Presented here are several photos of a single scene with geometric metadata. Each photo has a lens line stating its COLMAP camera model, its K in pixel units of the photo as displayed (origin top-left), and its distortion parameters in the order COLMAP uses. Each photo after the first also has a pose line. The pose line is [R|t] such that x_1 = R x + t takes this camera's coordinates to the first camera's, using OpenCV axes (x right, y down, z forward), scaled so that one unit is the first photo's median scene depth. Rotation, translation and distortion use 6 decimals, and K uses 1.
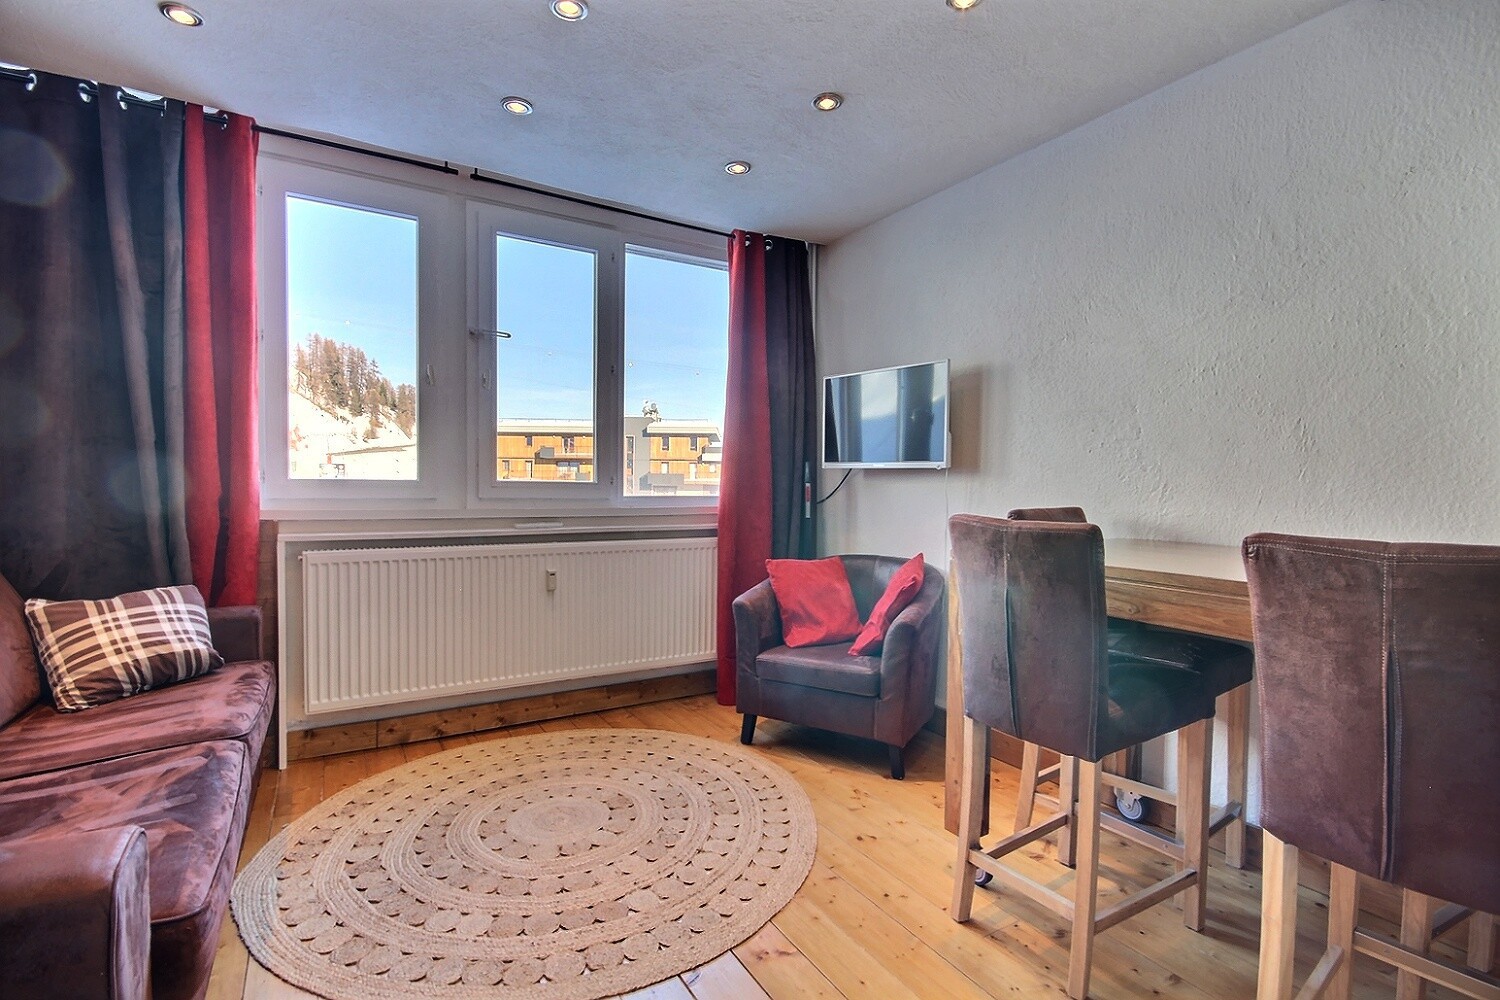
lens RADIAL K [[707.3, 0, 750.6], [0, 707.3, 508.6], [0, 0, 1]] dist [-0.002817, -0.001533]
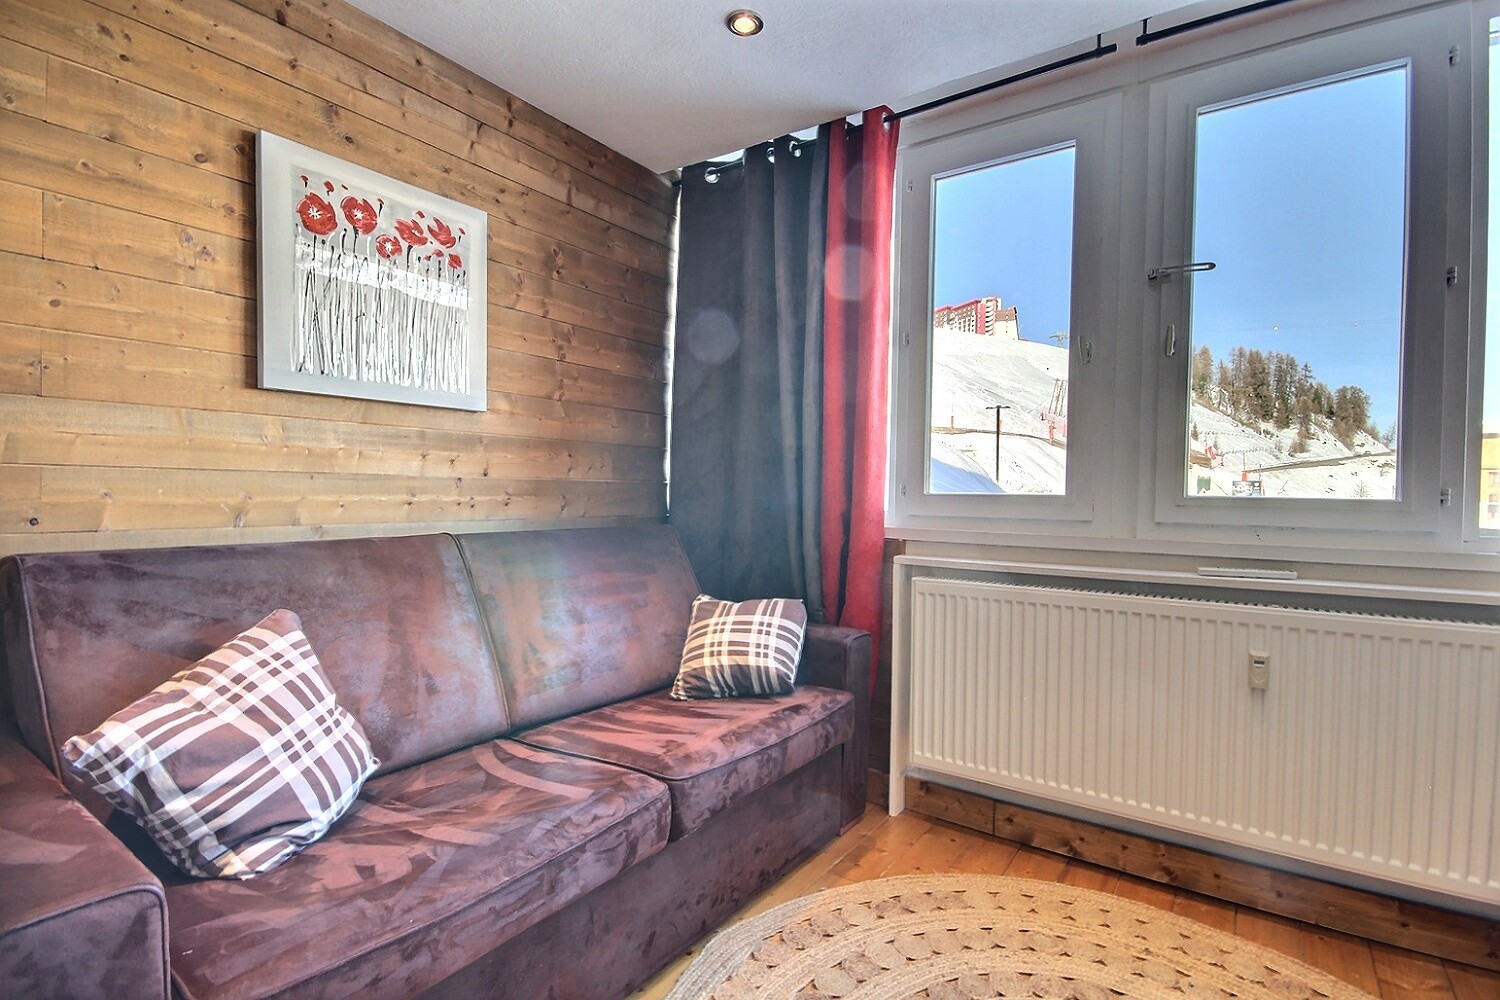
lens RADIAL K [[707.3, 0, 750.6], [0, 707.3, 508.6], [0, 0, 1]] dist [-0.002817, -0.001533]
pose [[0.404121, 0.014845, -0.914585, 0.079857], [-0.038581, 0.999255, -0.000829, -0.014637], [0.913891, 0.035621, 0.404393, 0.442605]]
